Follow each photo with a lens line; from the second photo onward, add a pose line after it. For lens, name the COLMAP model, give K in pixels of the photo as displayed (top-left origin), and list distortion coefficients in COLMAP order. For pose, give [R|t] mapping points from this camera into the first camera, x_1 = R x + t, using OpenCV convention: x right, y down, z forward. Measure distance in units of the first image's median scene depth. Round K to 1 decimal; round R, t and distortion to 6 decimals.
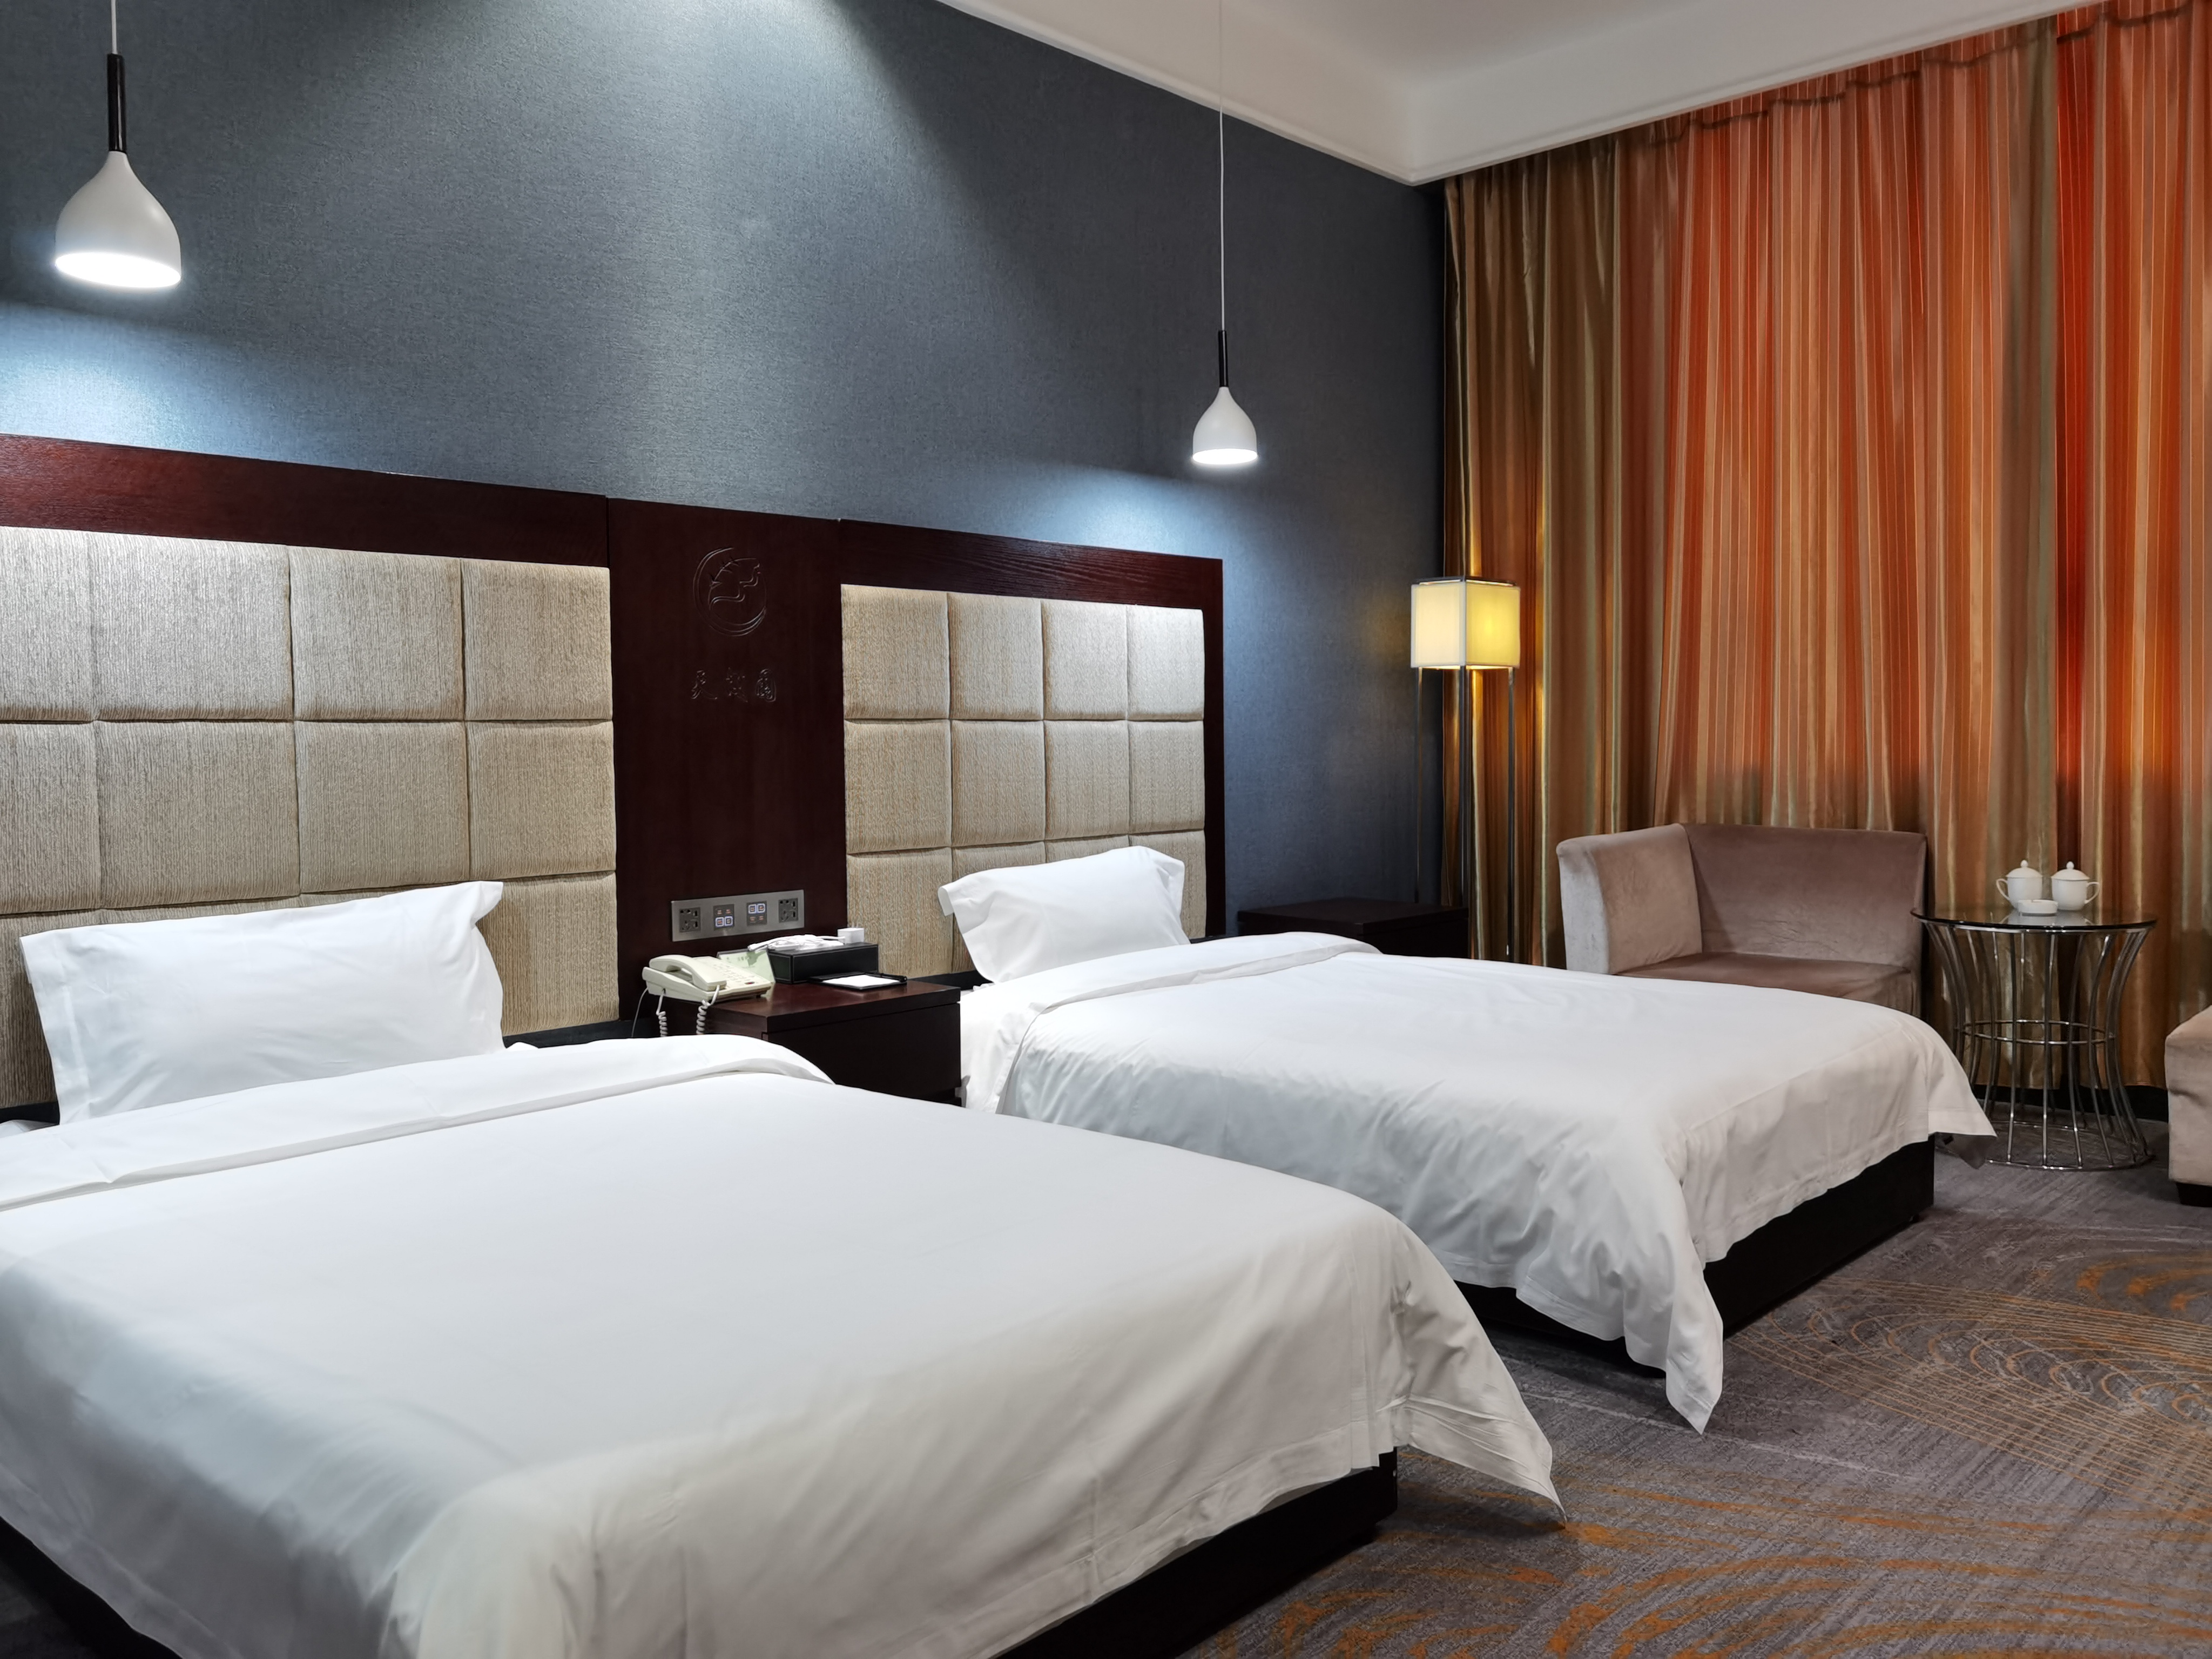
lens RADIAL K [[1690.3, 0, 1106.0], [0, 1690.3, 829.5], [0, 0, 1]] dist [-0.041600, -0.001349]
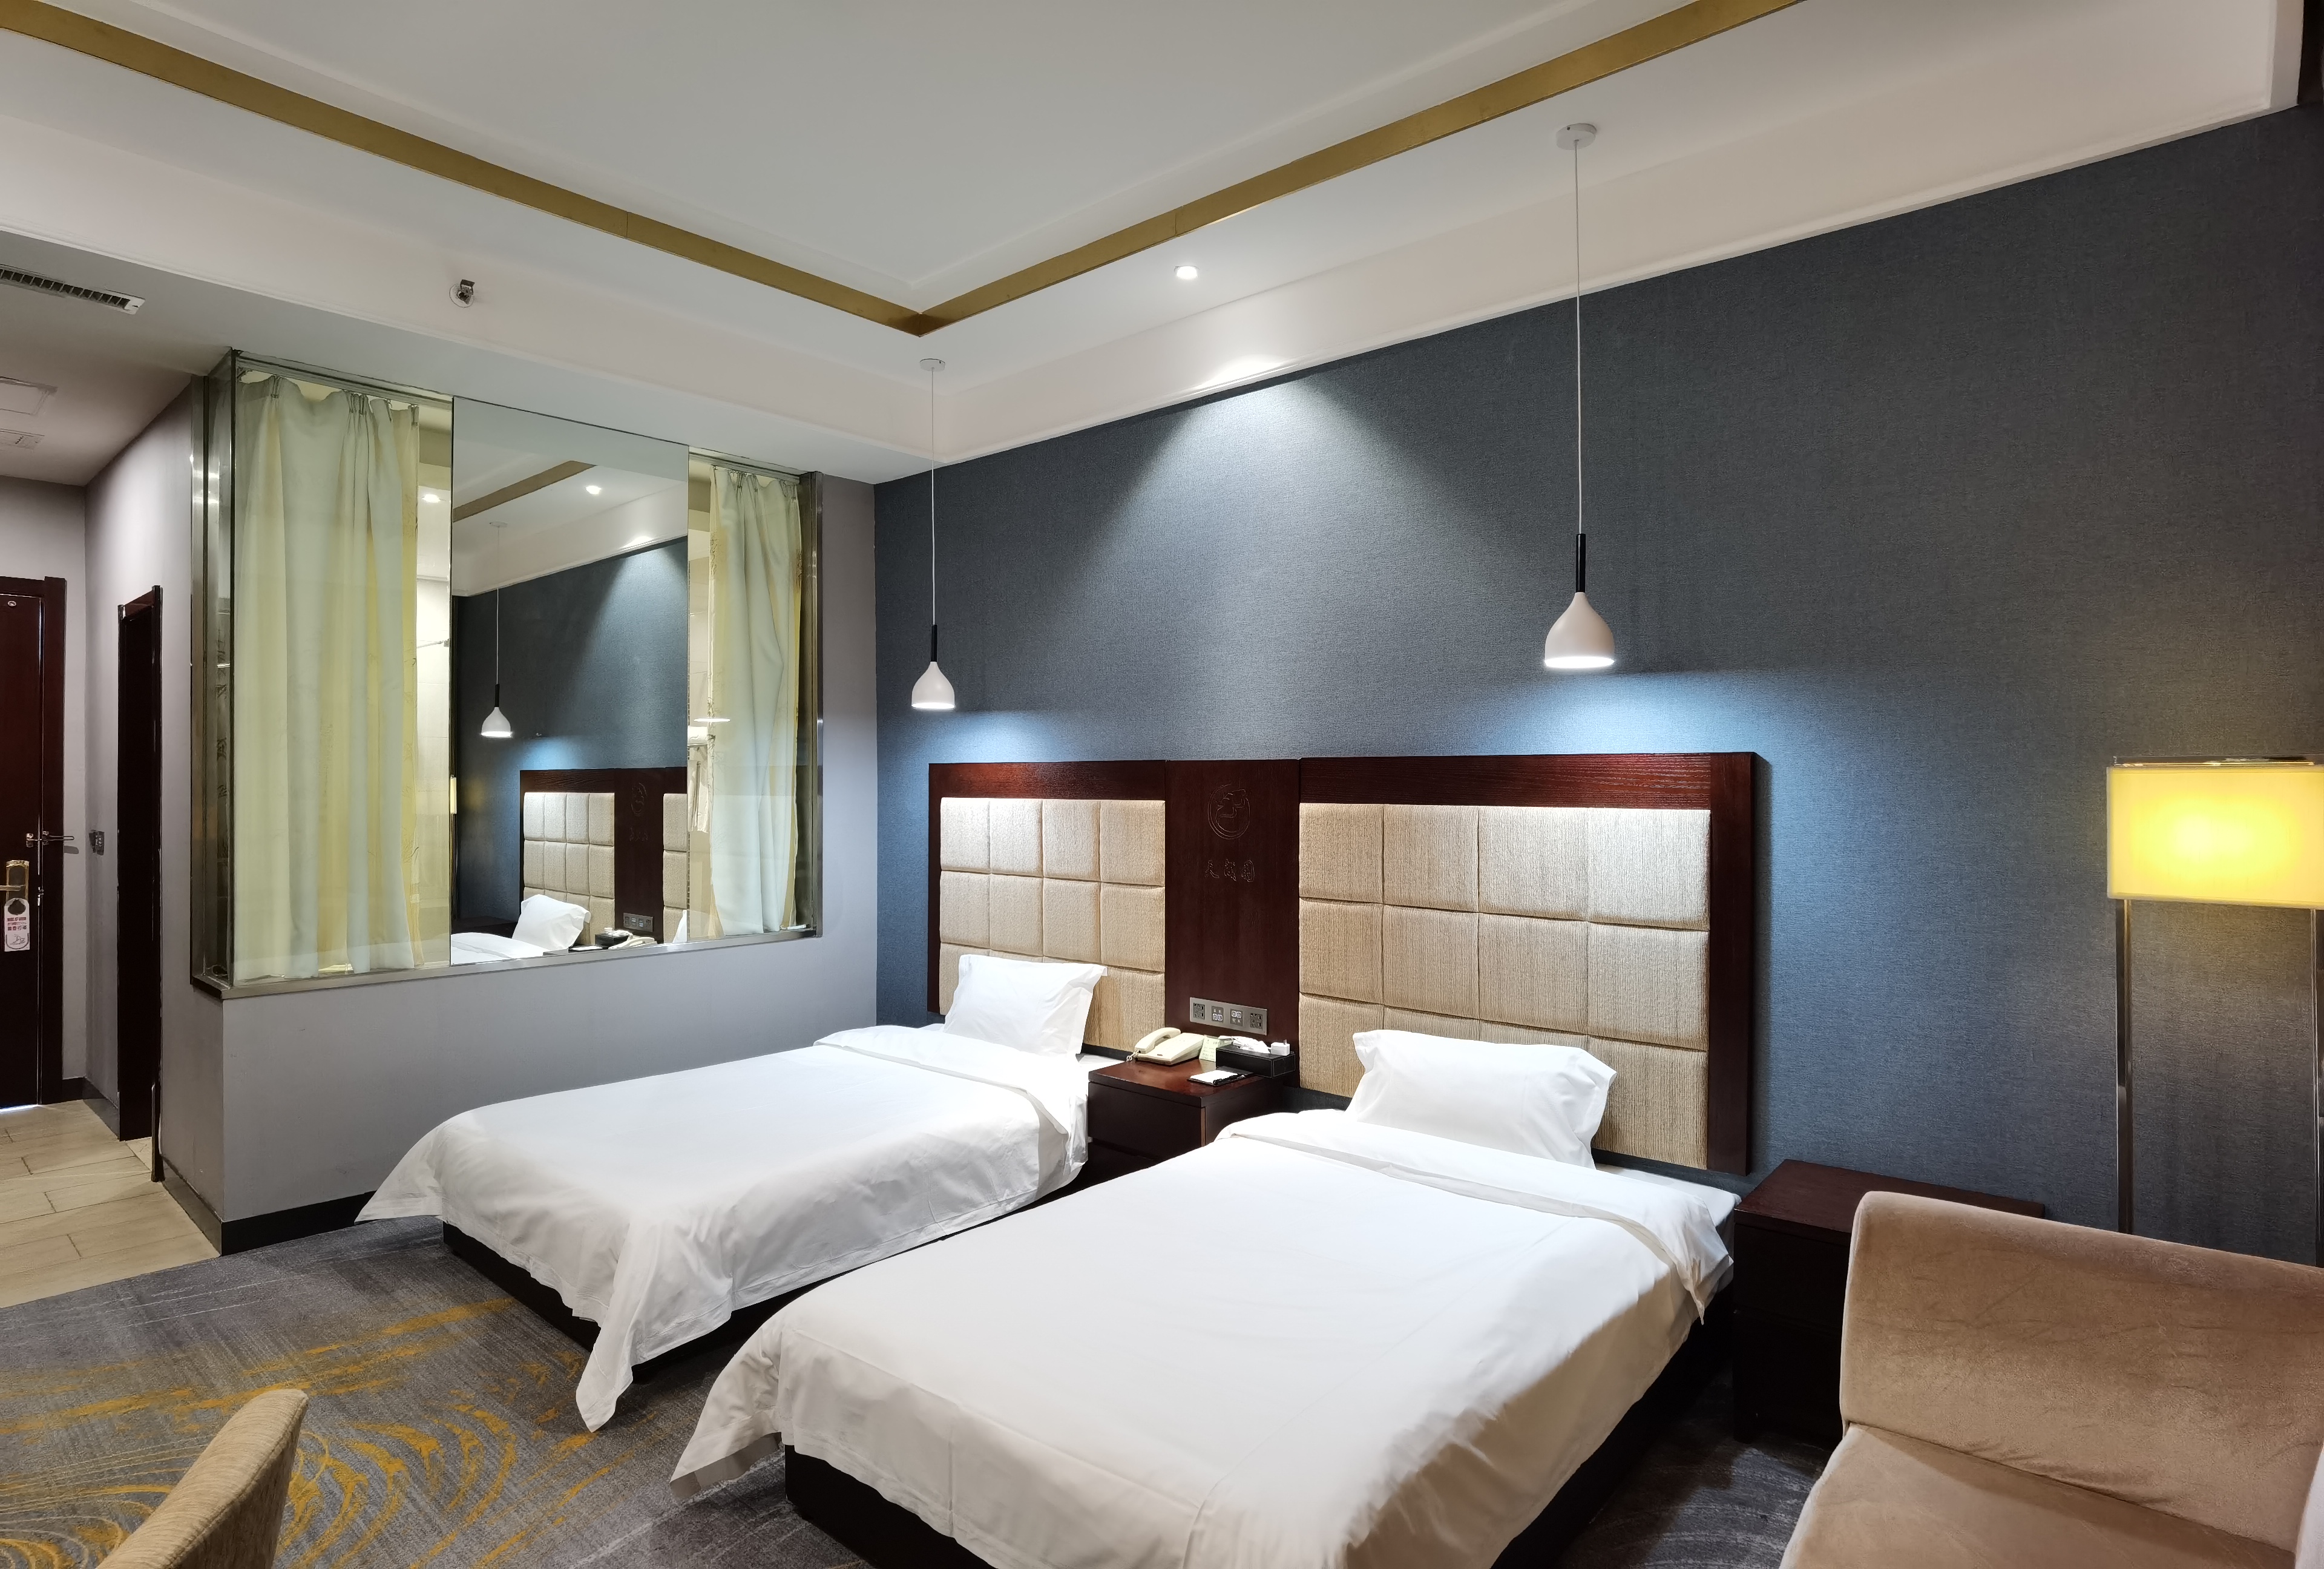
lens RADIAL K [[1197.1, 0, 1162.0], [0, 1197.1, 784.5], [0, 0, 1]] dist [-0.021253, -0.000835]
pose [[0.024488, 0.026949, -0.999337, 0.868838], [-0.041733, 0.998793, 0.025912, -0.186707], [0.998829, 0.041070, 0.025583, 0.880064]]
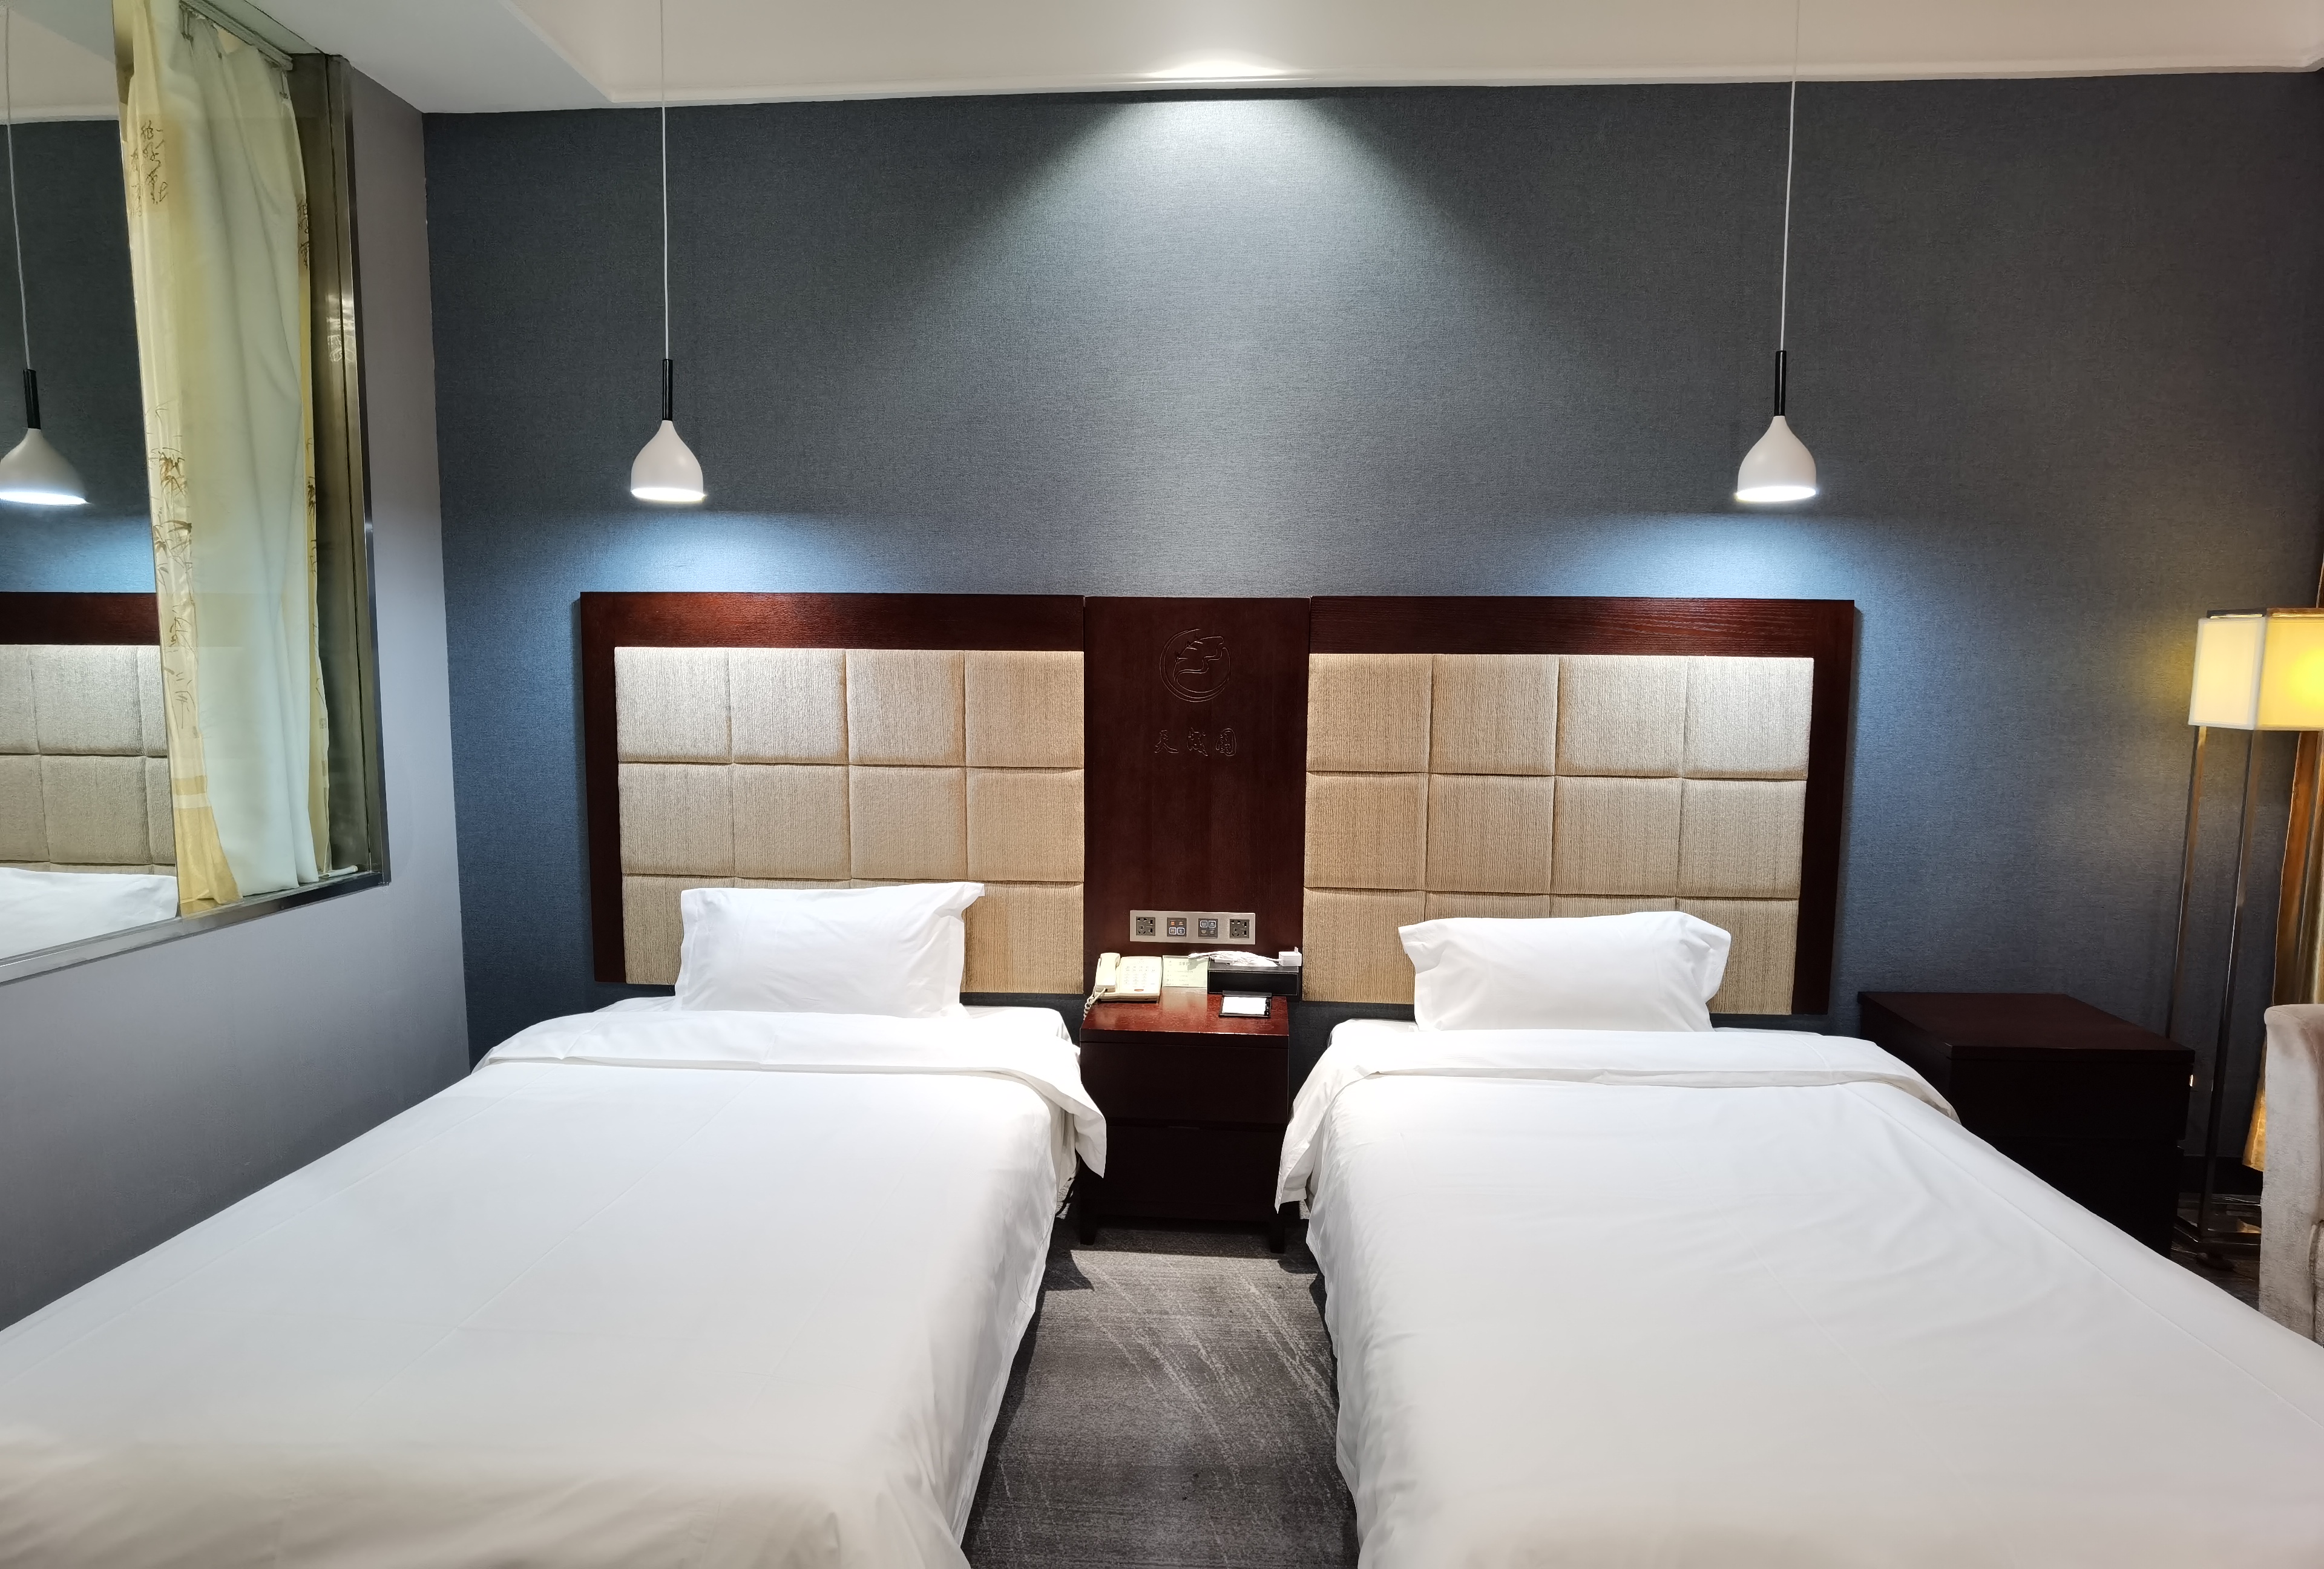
lens RADIAL K [[1198.3, 0, 1162.0], [0, 1198.3, 784.5], [0, 0, 1]] dist [-0.004160, -0.001308]
pose [[0.633056, 0.102127, -0.767339, 0.418589], [-0.056354, 0.994709, 0.085896, -0.124087], [0.772052, -0.011134, 0.635462, 0.420079]]
